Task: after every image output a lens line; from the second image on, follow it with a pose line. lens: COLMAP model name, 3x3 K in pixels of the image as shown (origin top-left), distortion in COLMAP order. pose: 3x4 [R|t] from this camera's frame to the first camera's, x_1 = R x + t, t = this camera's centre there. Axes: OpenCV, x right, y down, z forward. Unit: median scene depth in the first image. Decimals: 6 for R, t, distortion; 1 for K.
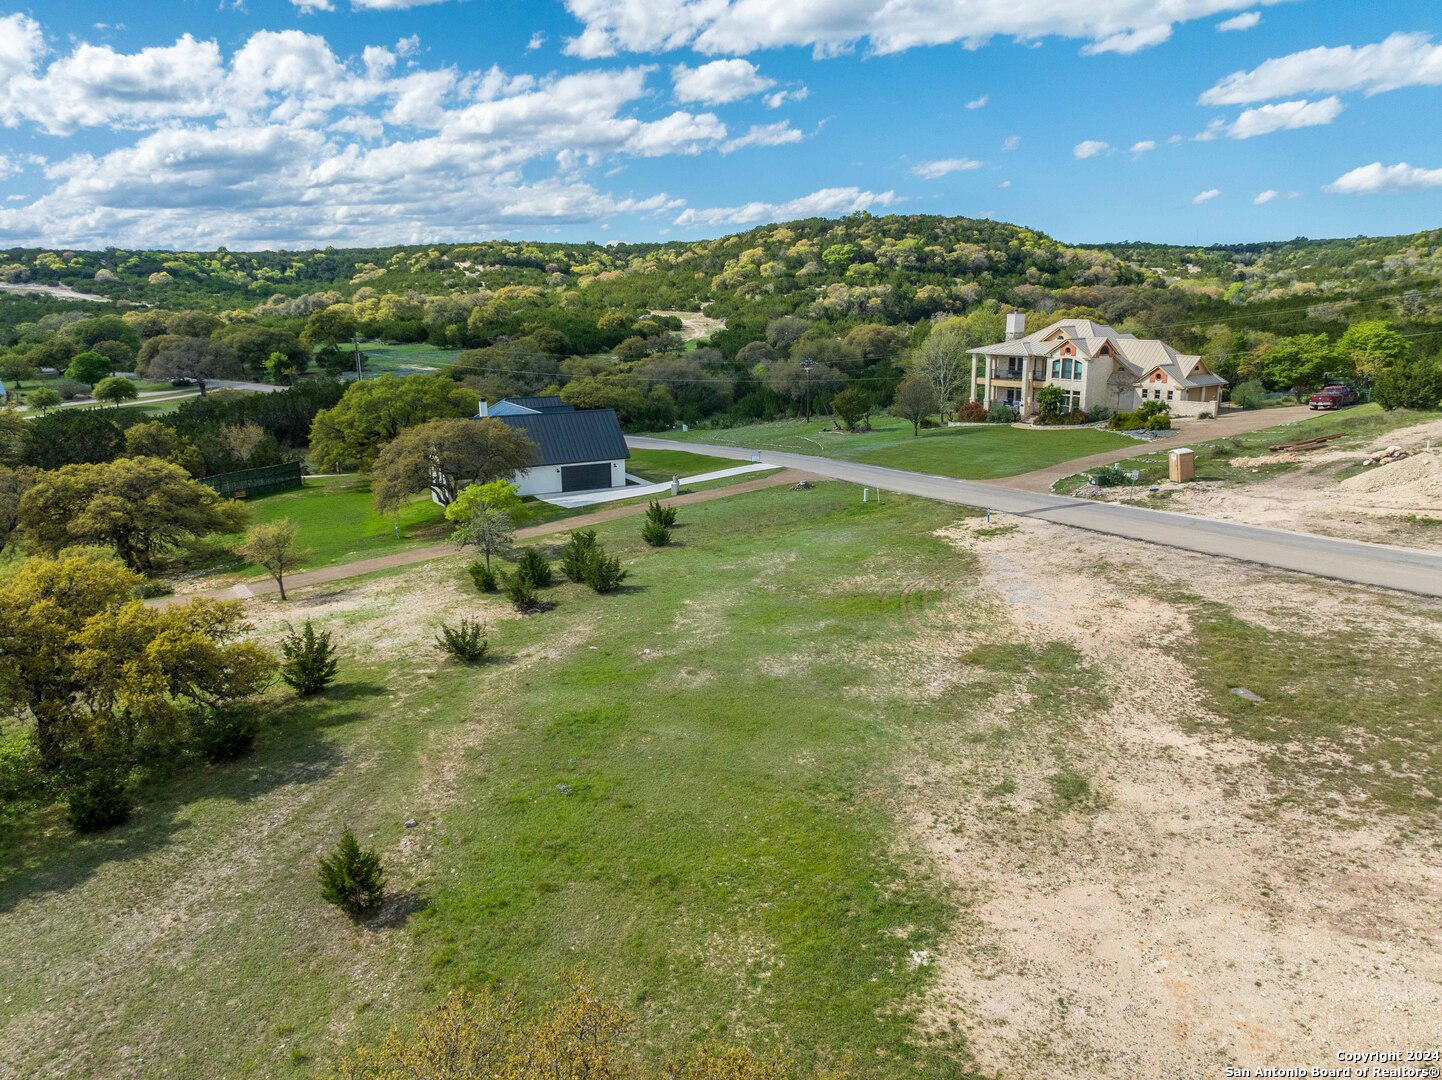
lens RADIAL K [[1010.6, 0, 719.1], [0, 1010.6, 538.3], [0, 0, 1]] dist [-0.036475, 0.024086]
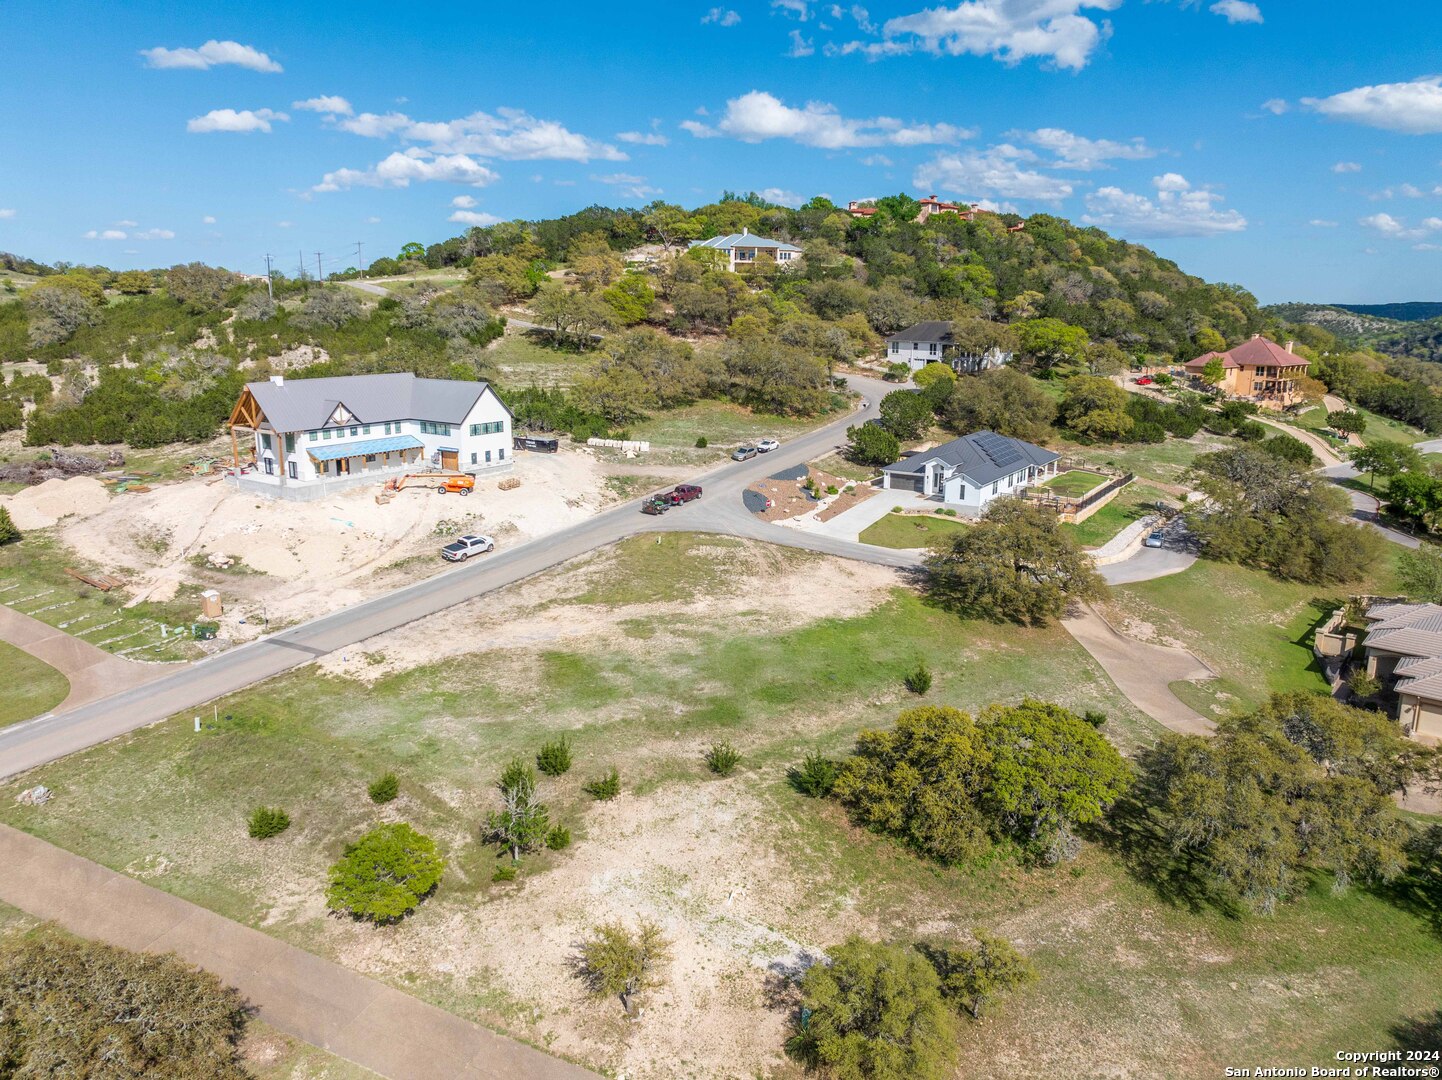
lens RADIAL K [[1010.6, 0, 722.2], [0, 1010.6, 534.9], [0, 0, 1]] dist [-0.036475, 0.024086]
pose [[-0.561298, -0.178678, 0.808096, -0.636459], [0.188495, 0.923154, 0.335046, -0.317925], [-0.805862, 0.340383, -0.484485, 0.741523]]
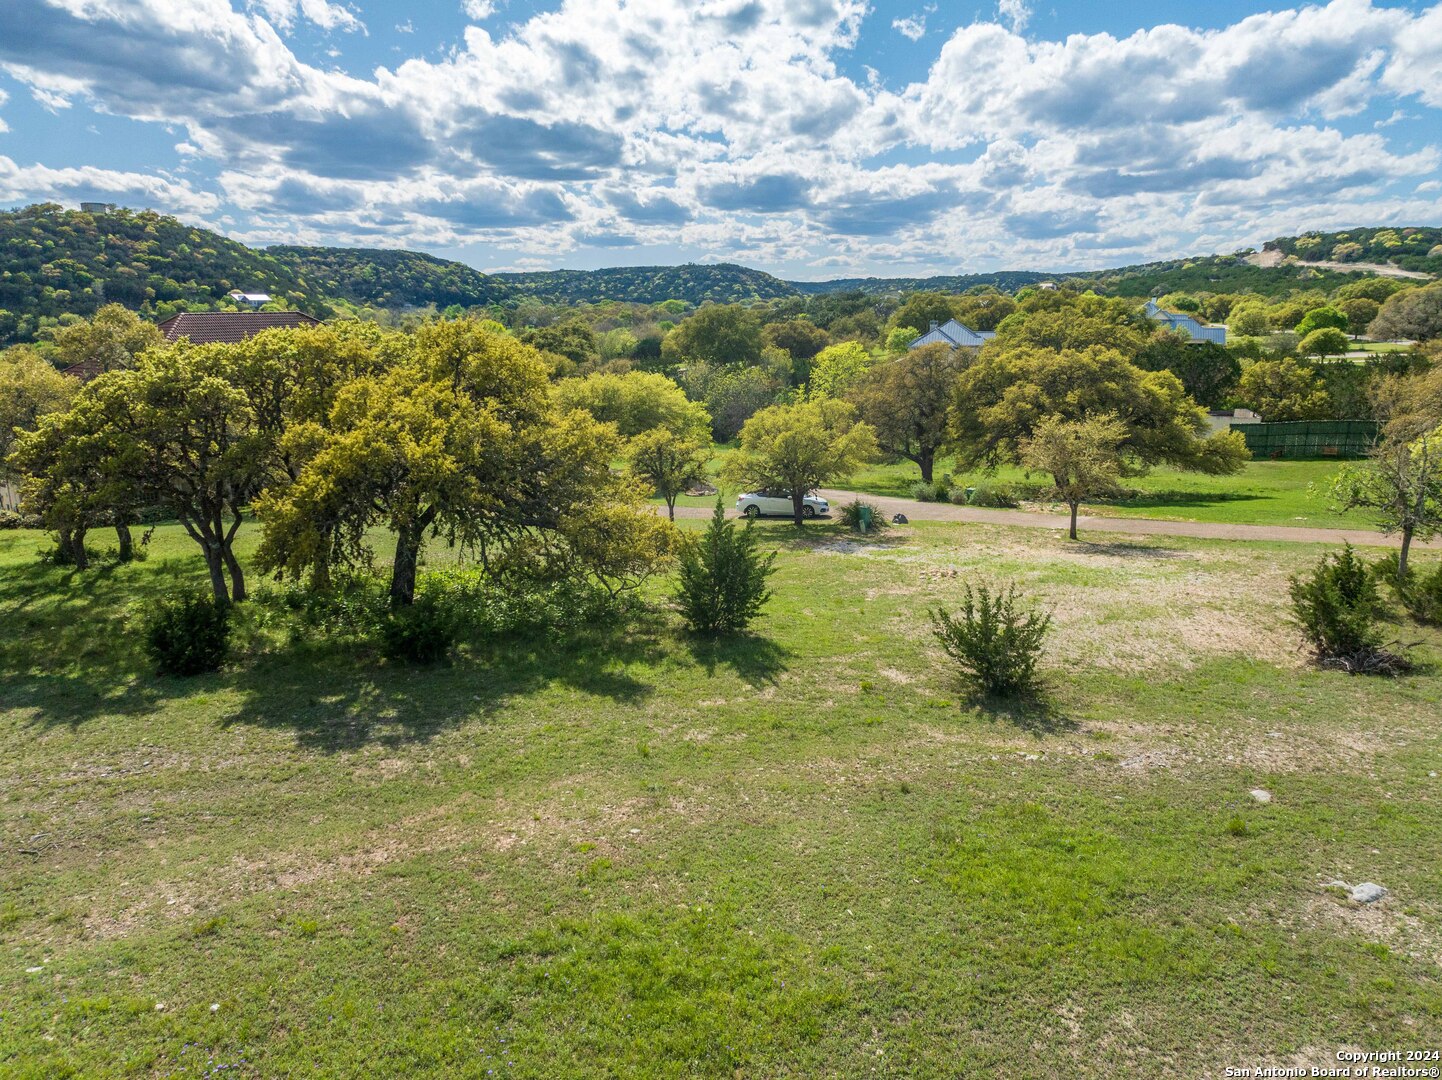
lens RADIAL K [[1010.6, 0, 718.0], [0, 1010.6, 540.6], [0, 0, 1]] dist [-0.036475, 0.024086]
pose [[0.388535, 0.218848, -0.895067, 0.031411], [-0.212052, 0.966550, 0.144277, 0.011079], [0.896702, 0.133744, 0.421946, 0.330864]]
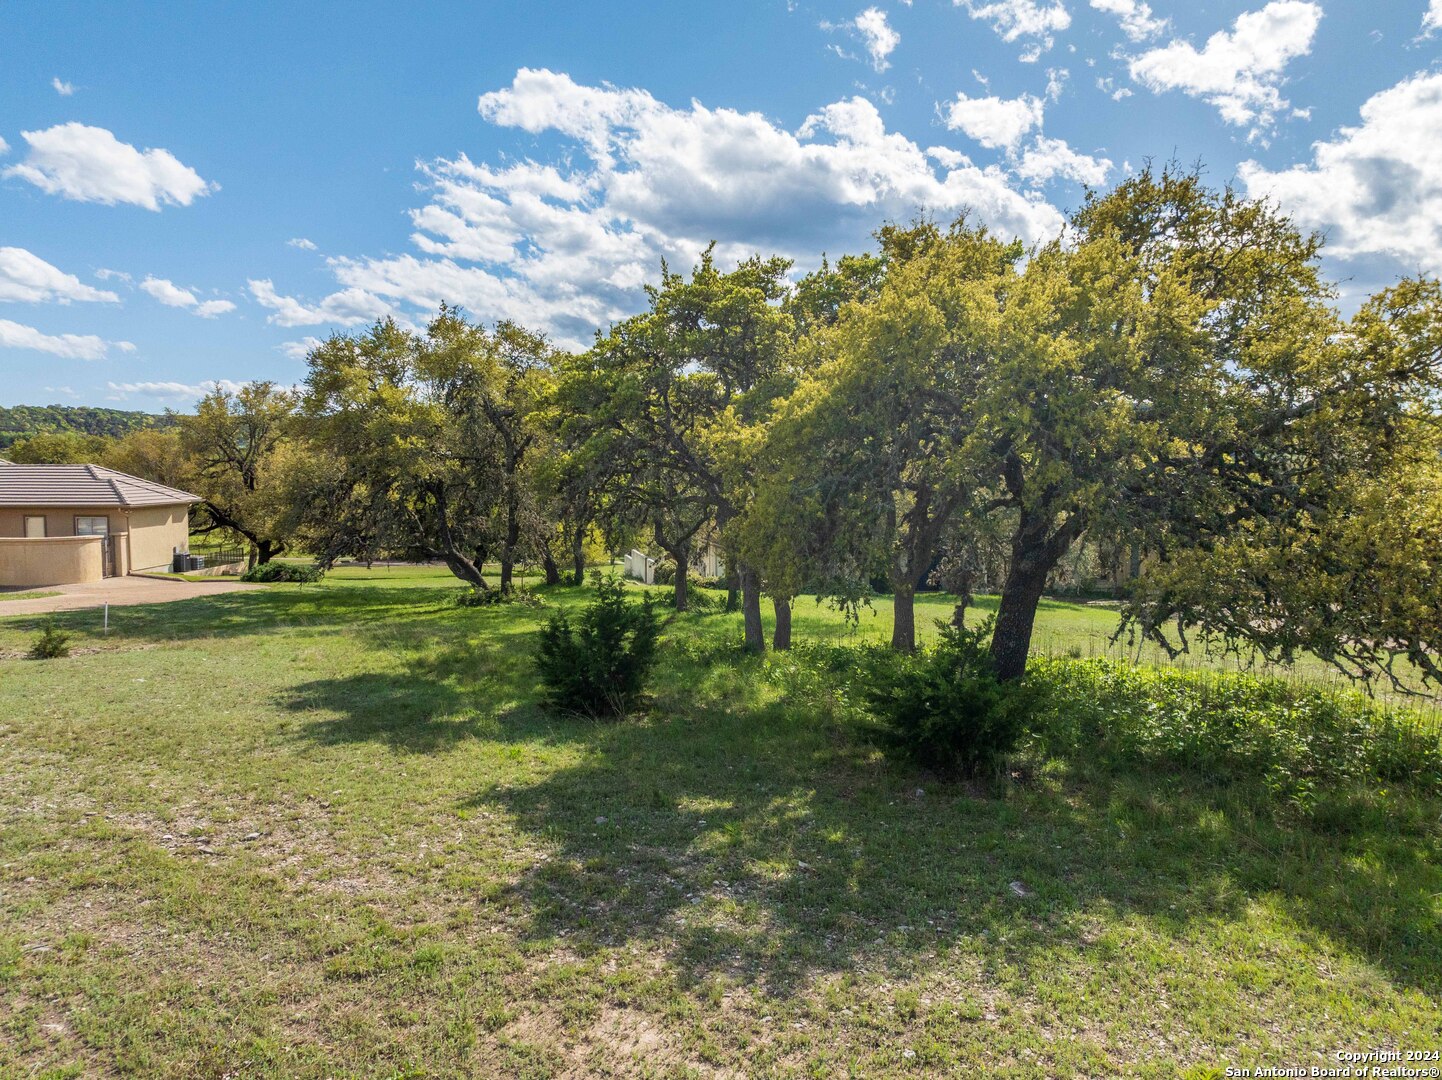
lens RADIAL K [[1010.6, 0, 720.9], [0, 1010.6, 547.9], [0, 0, 1]] dist [-0.036475, 0.024086]
pose [[-0.300482, 0.089832, -0.949548, -0.083281], [-0.216816, 0.963058, 0.159721, 0.048664], [0.928817, 0.253871, -0.269905, 0.368572]]
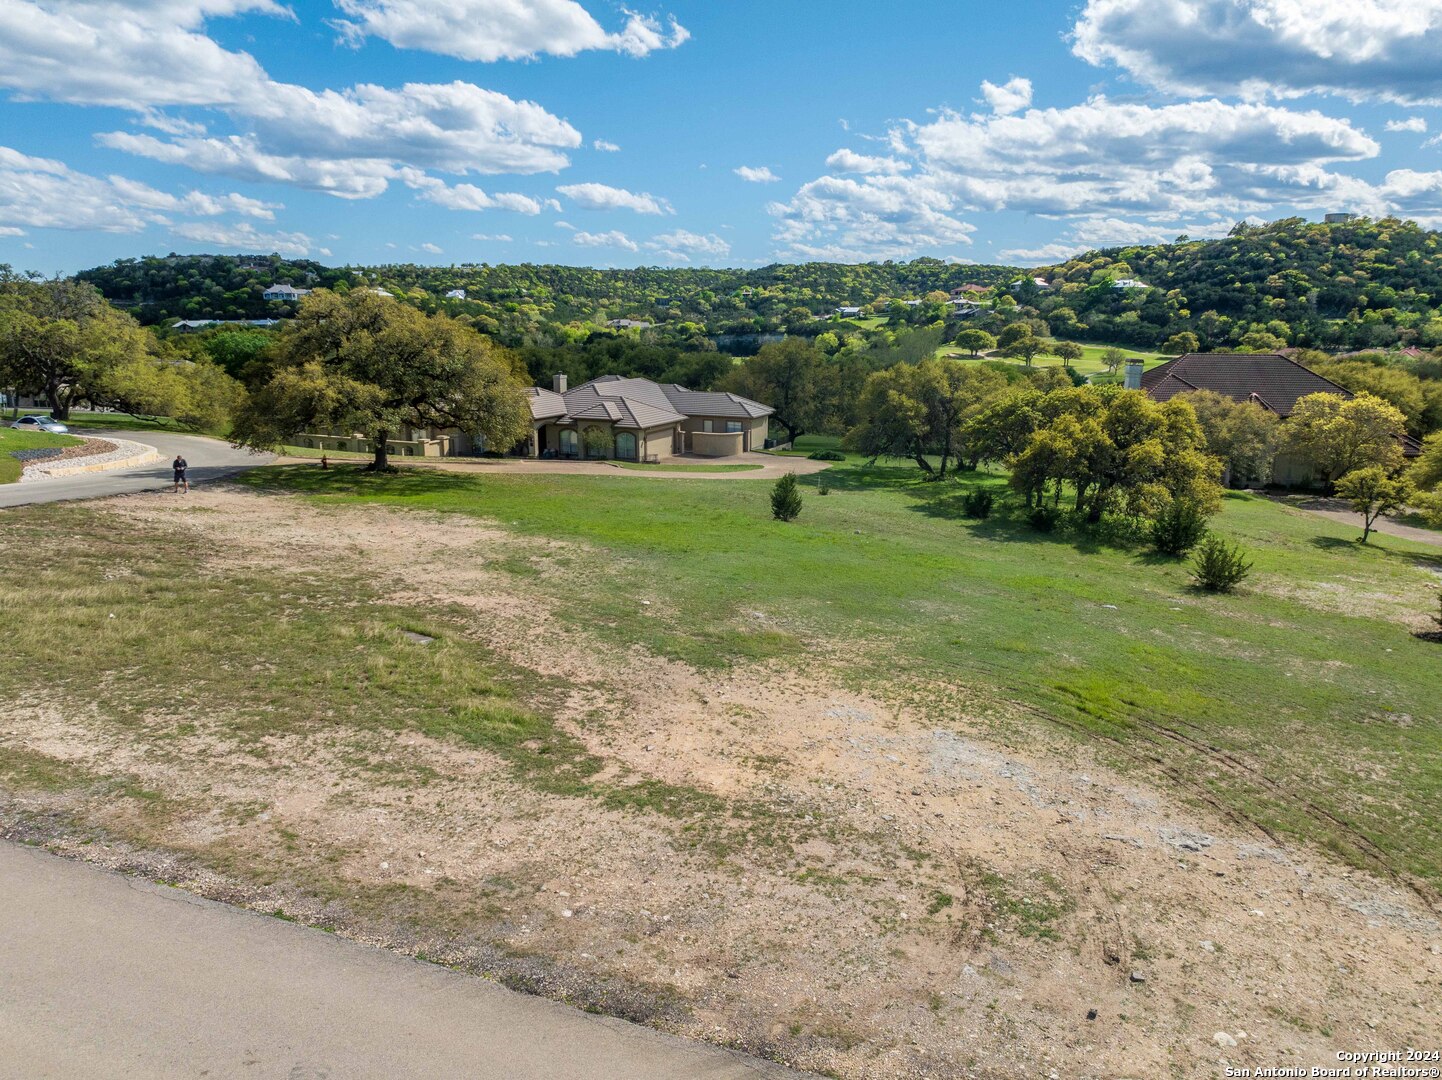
lens RADIAL K [[1010.6, 0, 722.2], [0, 1010.6, 538.7], [0, 0, 1]] dist [-0.036475, 0.024086]
pose [[-0.636596, 0.182850, -0.749207, 0.318002], [-0.170194, 0.914223, 0.367737, -0.079953], [0.752183, 0.361611, -0.550871, 0.533002]]
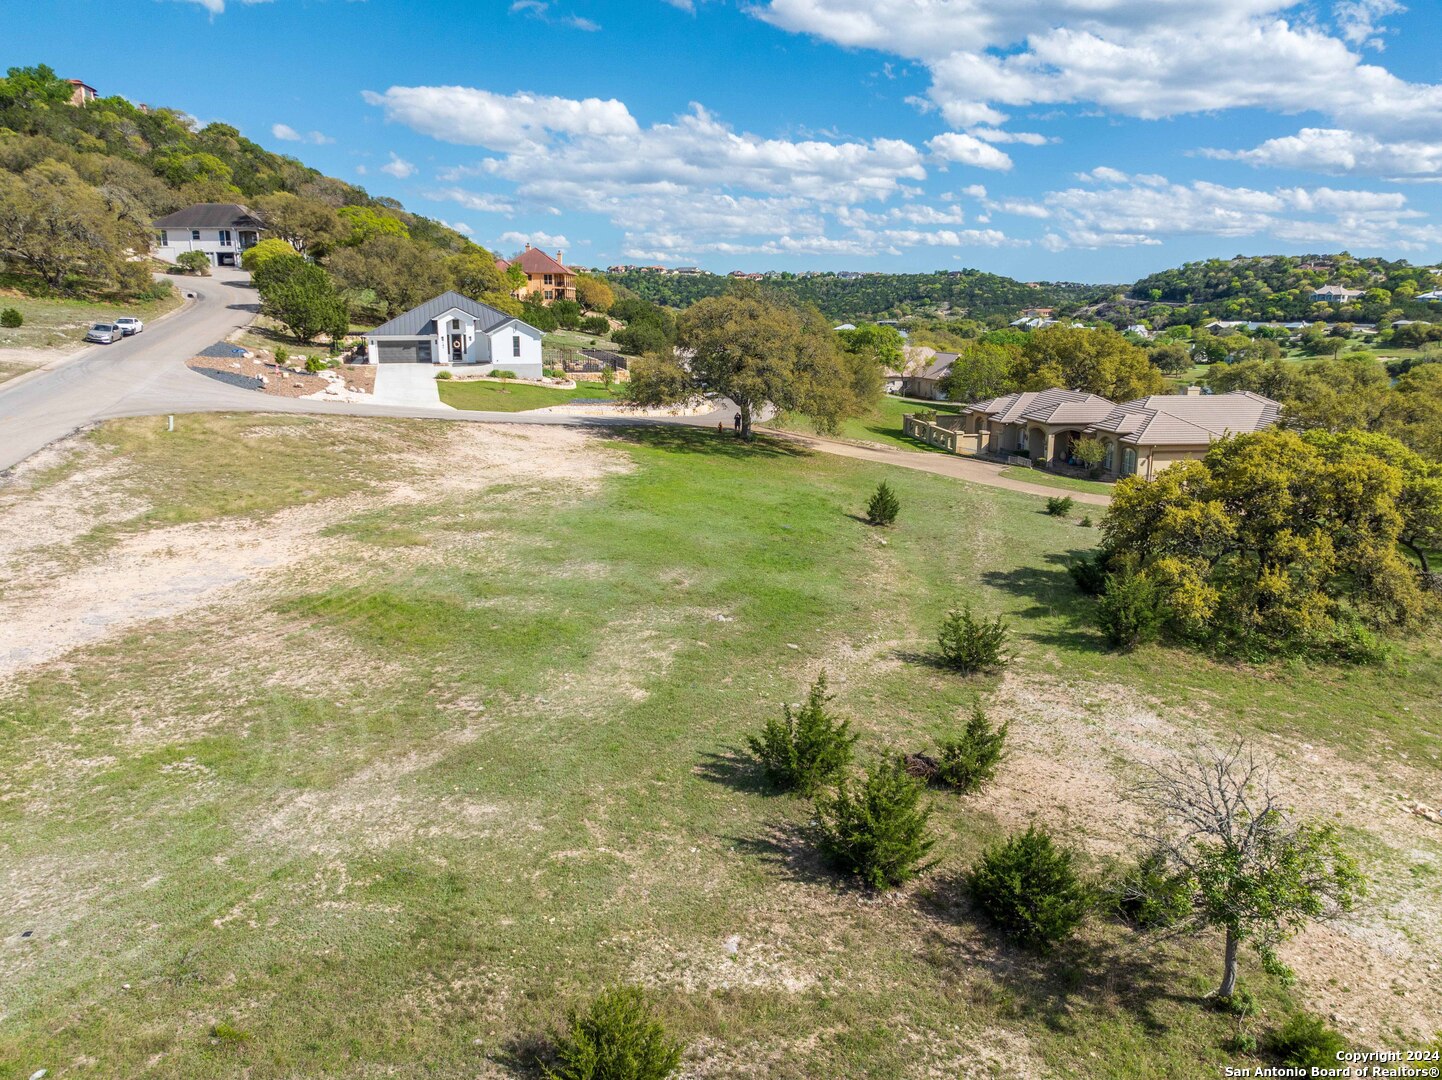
lens RADIAL K [[1010.6, 0, 716.9], [0, 1010.6, 540.8], [0, 0, 1]] dist [-0.036475, 0.024086]
pose [[-0.993562, -0.018672, 0.111739, -0.069686], [0.032799, 0.896672, 0.441478, -0.131963], [-0.108436, 0.442301, -0.890287, 0.753935]]
